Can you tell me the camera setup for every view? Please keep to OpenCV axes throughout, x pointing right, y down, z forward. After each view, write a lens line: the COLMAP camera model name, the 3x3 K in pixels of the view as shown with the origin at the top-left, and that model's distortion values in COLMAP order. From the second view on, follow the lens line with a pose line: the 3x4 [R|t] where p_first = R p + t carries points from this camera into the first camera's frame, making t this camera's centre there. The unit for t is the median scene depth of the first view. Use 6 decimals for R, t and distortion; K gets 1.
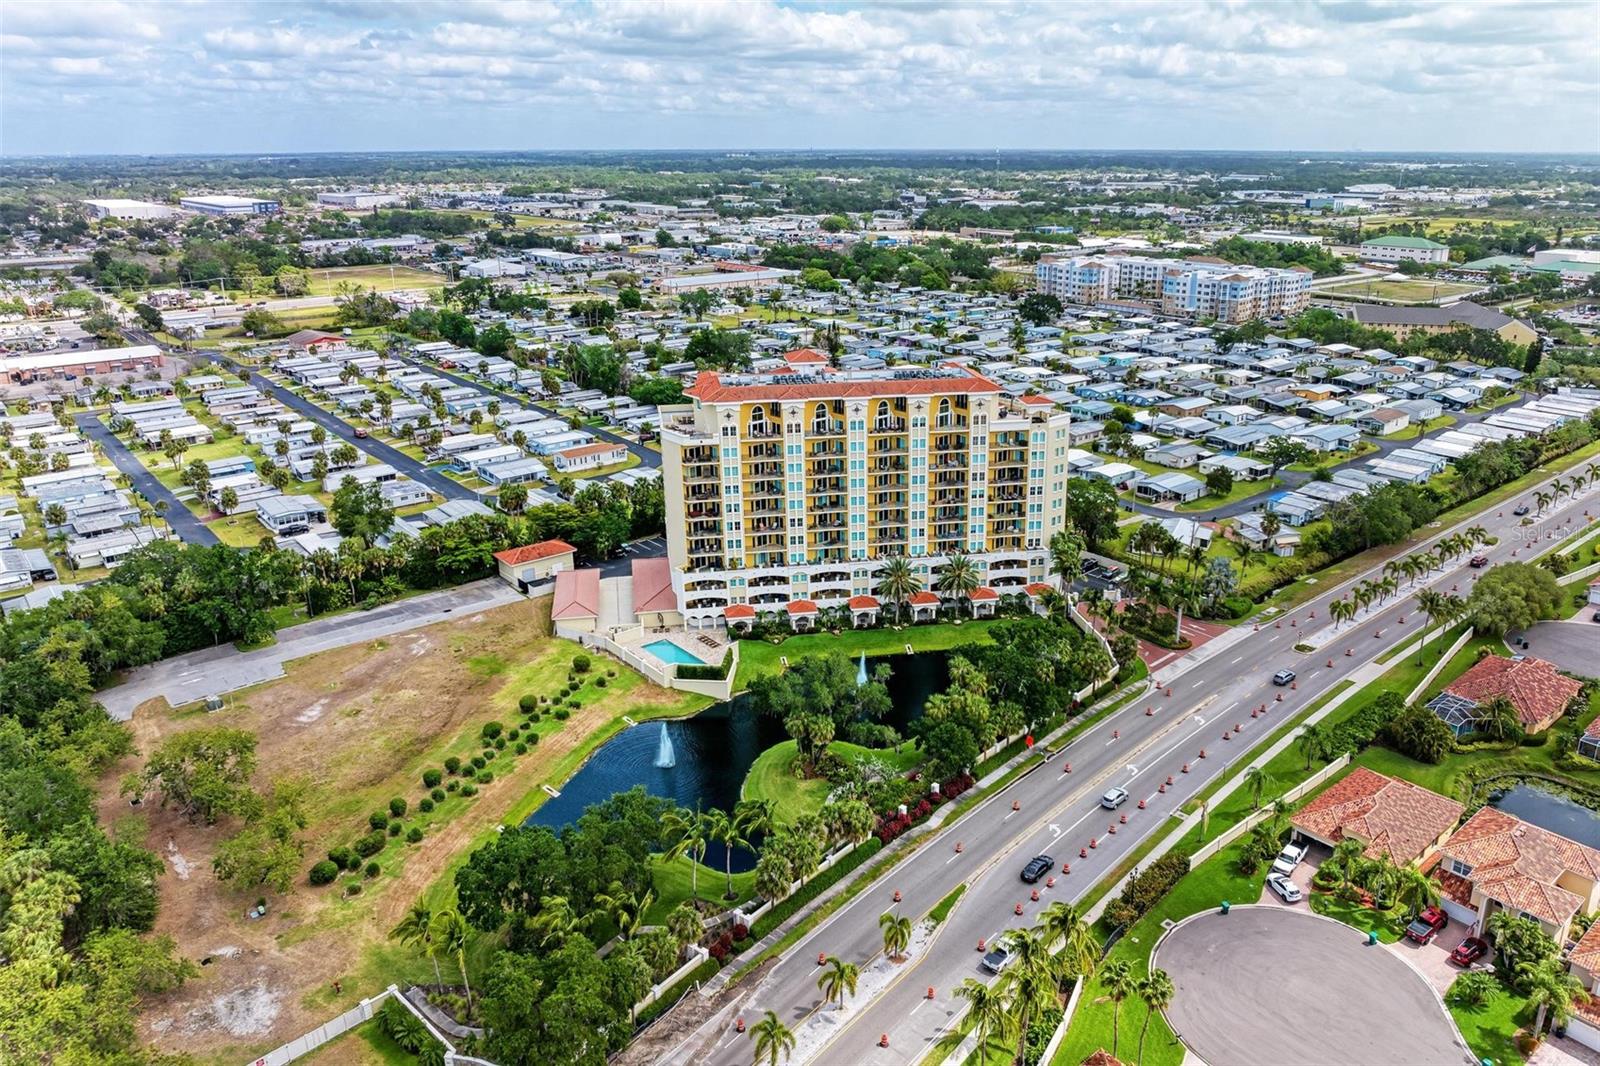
lens RADIAL K [[1098.1, 0, 811.4], [0, 1098.1, 533.9], [0, 0, 1]] dist [-0.023700, 0.004787]
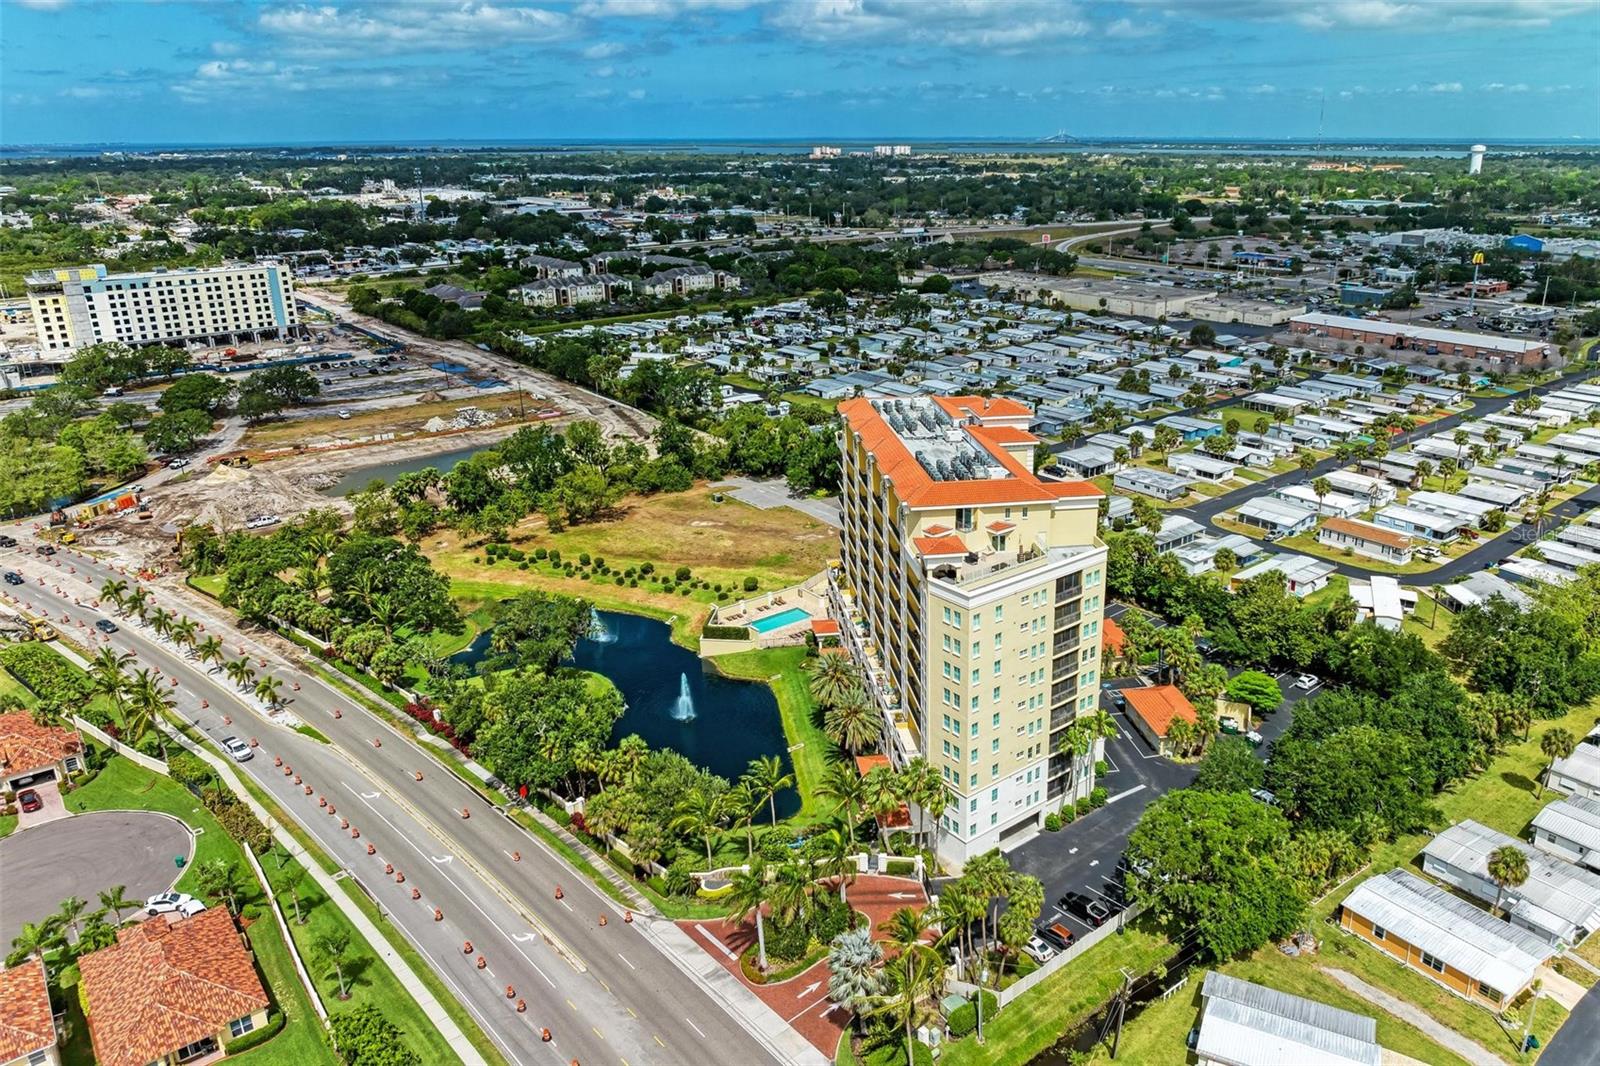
lens RADIAL K [[1125.8, 0, 851.7], [0, 1125.8, 508.4], [0, 0, 1]] dist [-0.026987, 0.005496]
pose [[-0.004676, 0.316483, -0.948587, 0.727615], [-0.331516, 0.894462, 0.300059, -0.281301], [0.943438, 0.315875, 0.100737, 0.789156]]
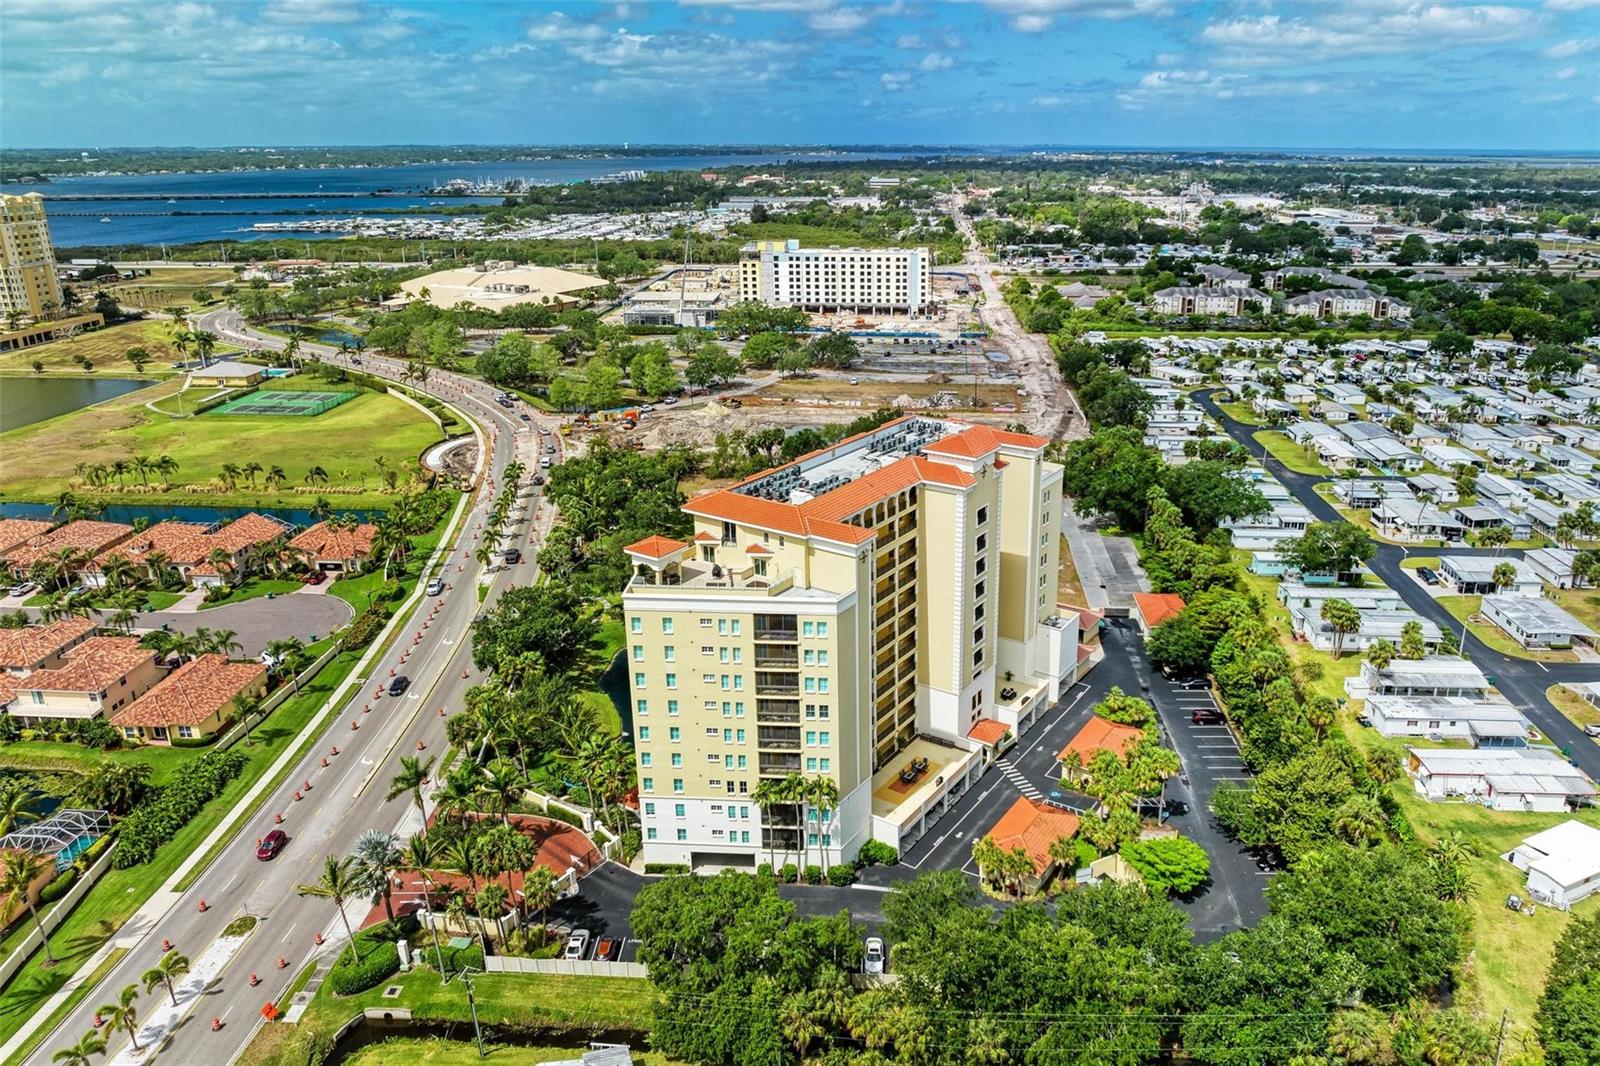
lens RADIAL K [[1125.8, 0, 851.7], [0, 1125.8, 508.4], [0, 0, 1]] dist [-0.026987, 0.005496]
pose [[-0.675751, 0.228106, -0.700948, 0.520614], [-0.248298, 0.824906, 0.507817, -0.446756], [0.694052, 0.517202, -0.500793, 1.254818]]
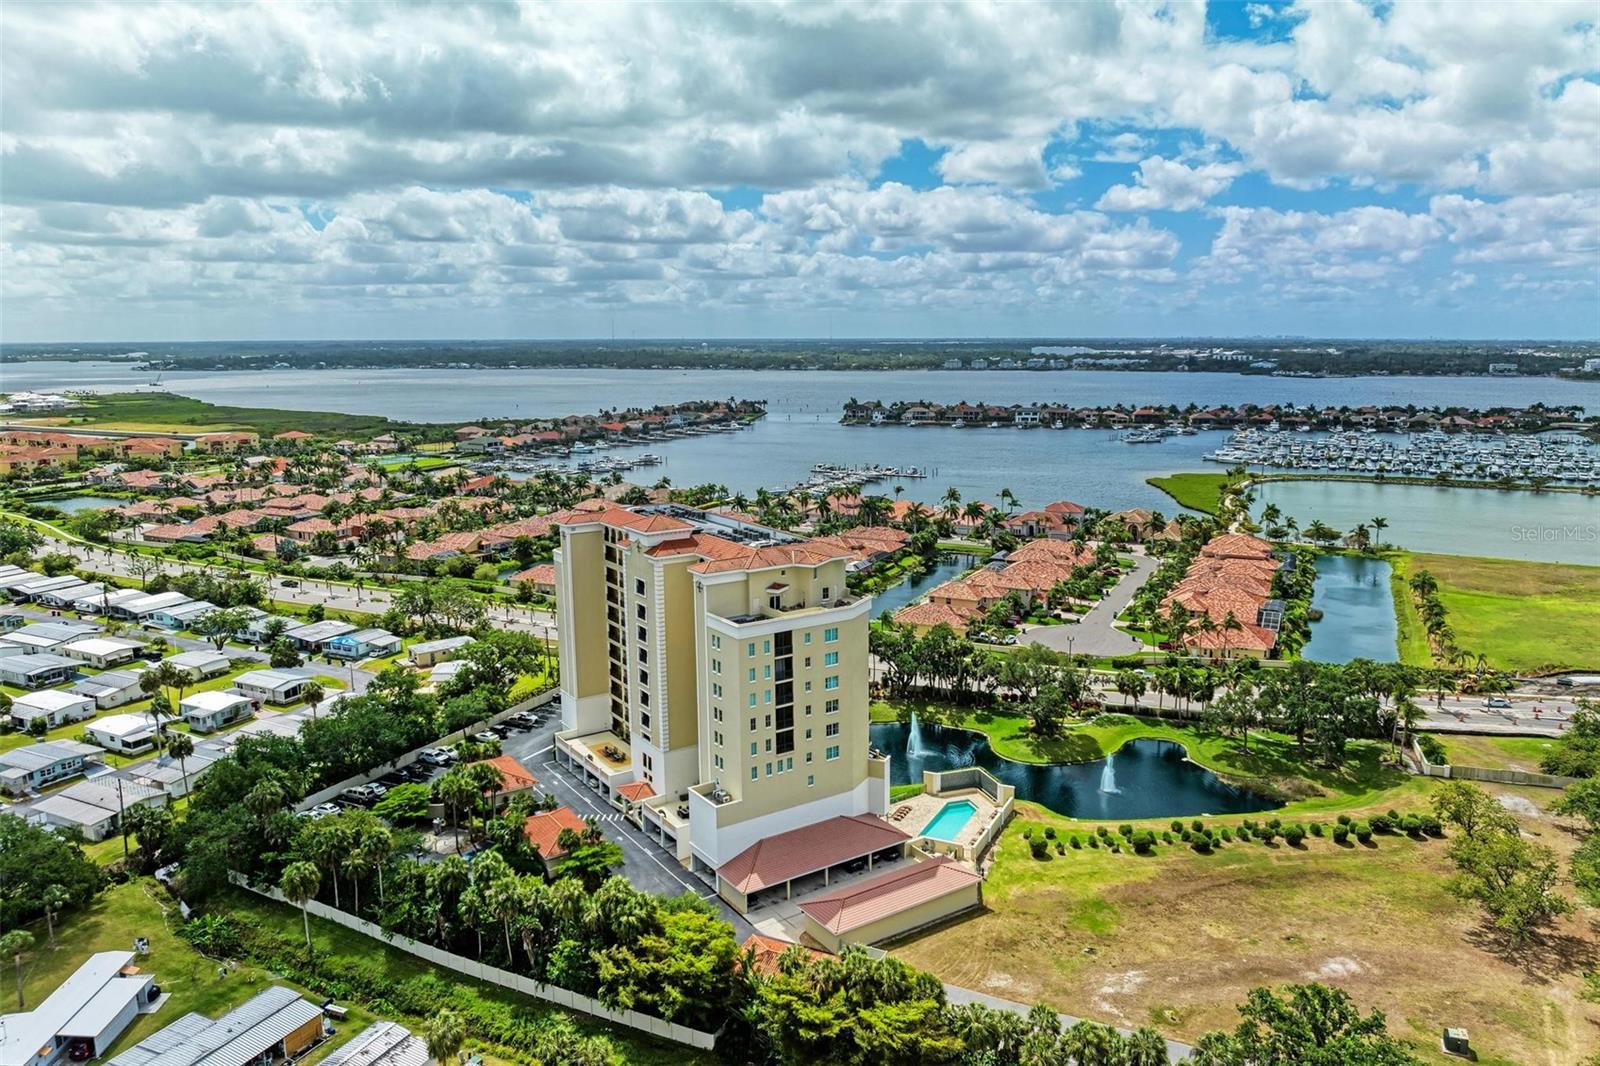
lens RADIAL K [[1095.8, 0, 846.3], [0, 1095.8, 536.1], [0, 0, 1]] dist [-0.021362, -0.003153]
pose [[-0.438861, -0.158973, 0.884380, -0.709370], [0.304079, 0.899880, 0.312654, -0.343011], [-0.845540, 0.406133, -0.346582, 1.099848]]
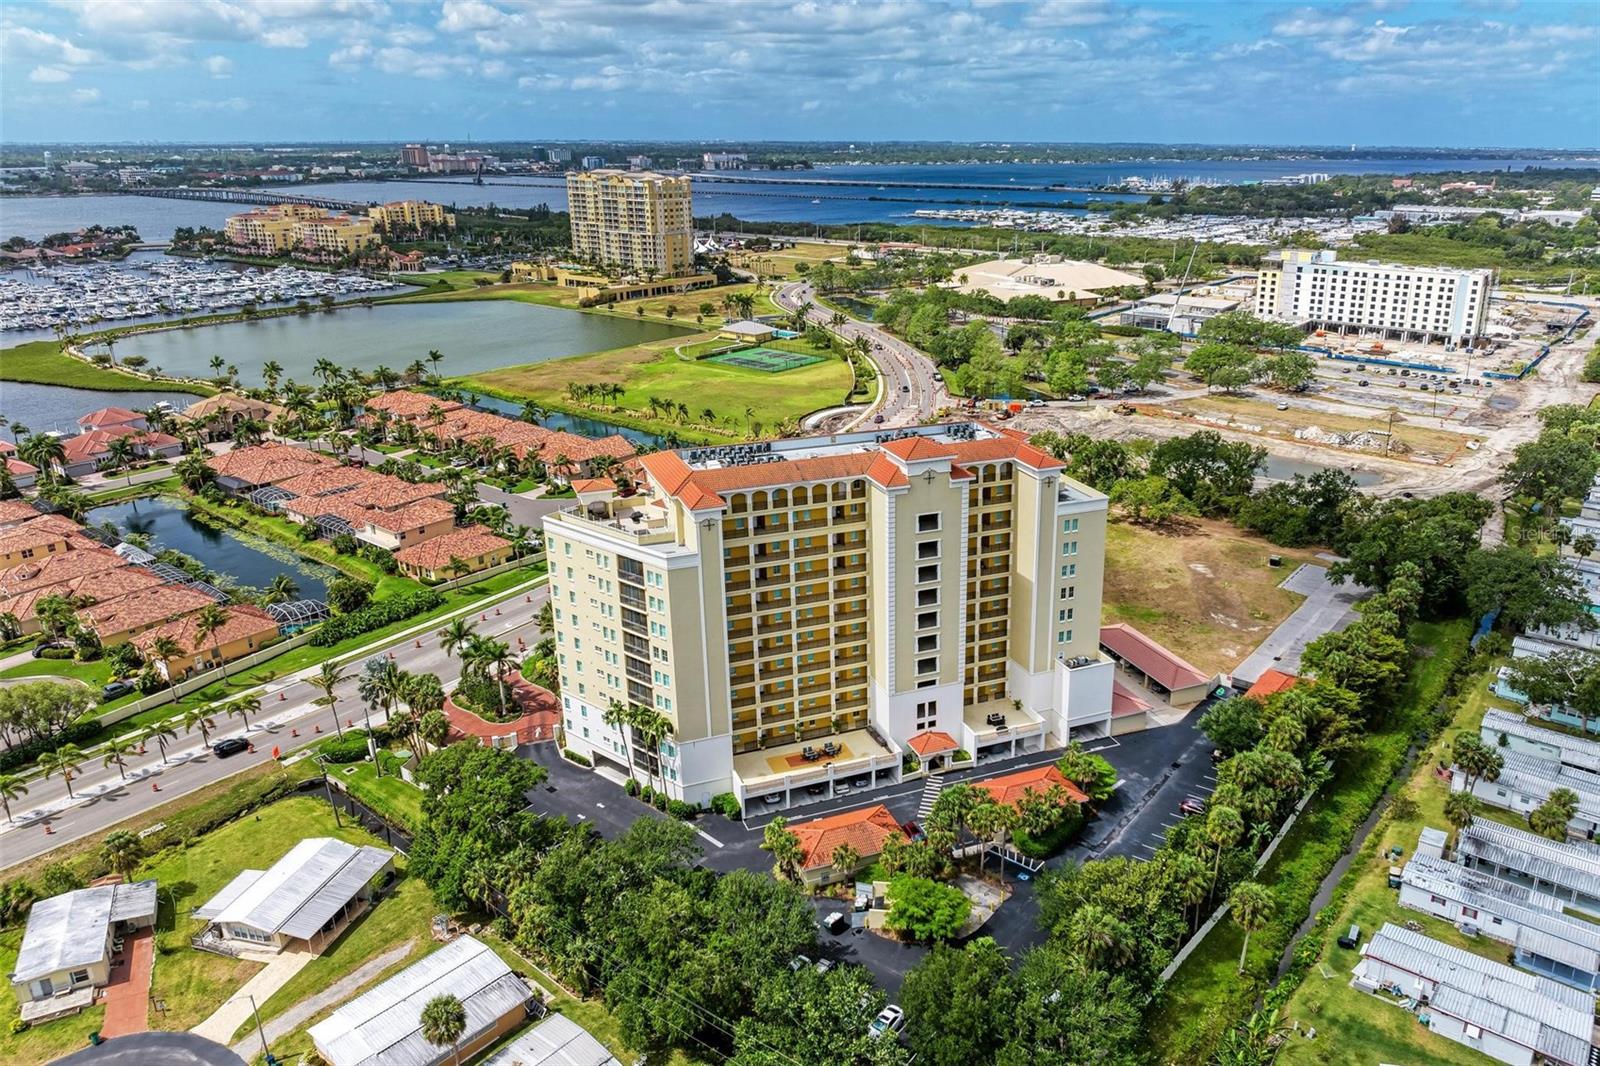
lens RADIAL K [[1122.3, 0, 845.7], [0, 1122.3, 531.0], [0, 0, 1]] dist [-0.029857, 0.007702]
pose [[-0.974276, 0.070575, -0.214020, 0.187984], [-0.079736, 0.780306, 0.620294, -0.520515], [0.210779, 0.621403, -0.754606, 1.462705]]
